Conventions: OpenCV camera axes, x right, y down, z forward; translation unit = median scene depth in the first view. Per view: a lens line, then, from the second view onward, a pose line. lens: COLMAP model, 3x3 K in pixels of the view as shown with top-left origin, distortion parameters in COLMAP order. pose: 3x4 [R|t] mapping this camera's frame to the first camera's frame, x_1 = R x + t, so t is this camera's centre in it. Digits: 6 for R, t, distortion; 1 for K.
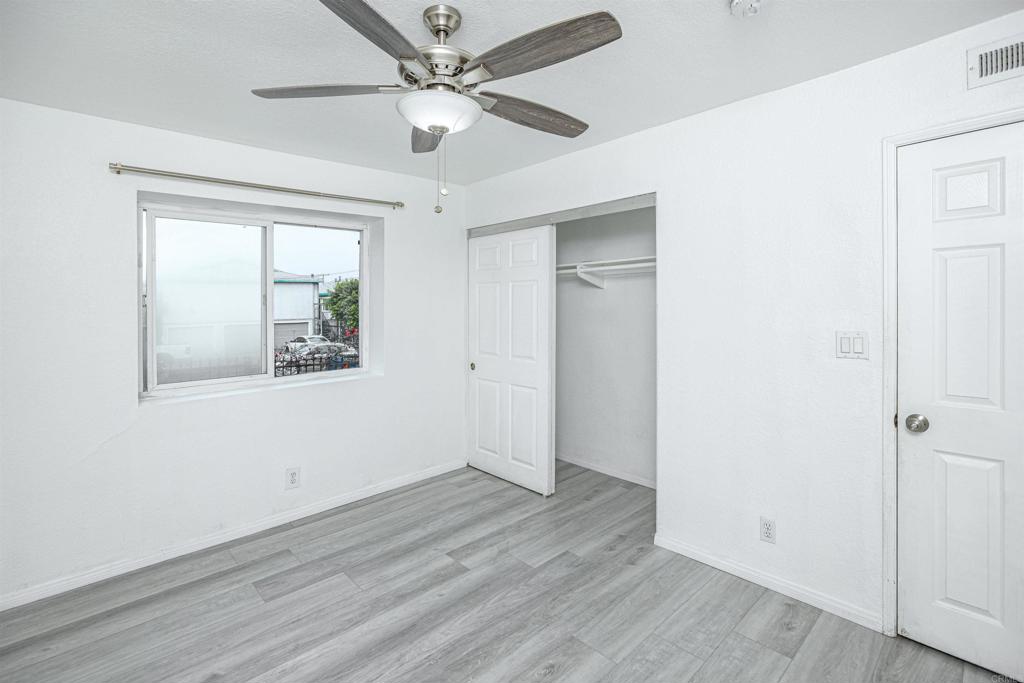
lens RADIAL K [[479.3, 0, 509.8], [0, 479.3, 308.7], [0, 0, 1]] dist [-0.002344, 0.000333]
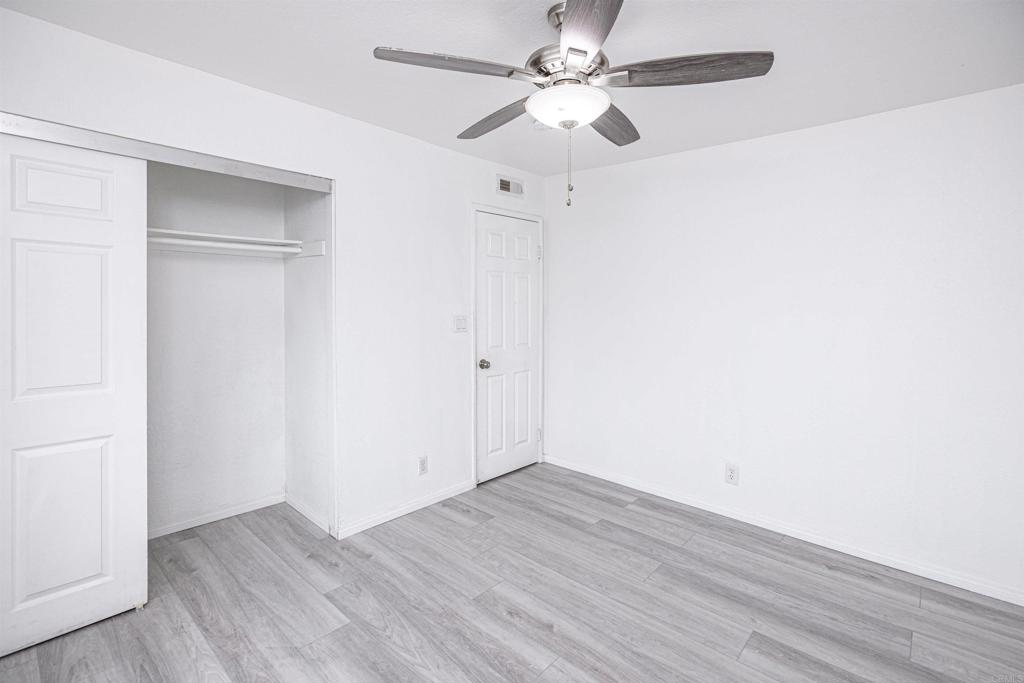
lens RADIAL K [[479.3, 0, 509.8], [0, 479.3, 308.7], [0, 0, 1]] dist [-0.002344, 0.000333]
pose [[-0.071408, -0.013378, 0.997357, -0.733146], [-0.009135, 0.999877, 0.012757, 0.001329], [-0.997405, -0.008200, -0.071521, 0.761920]]
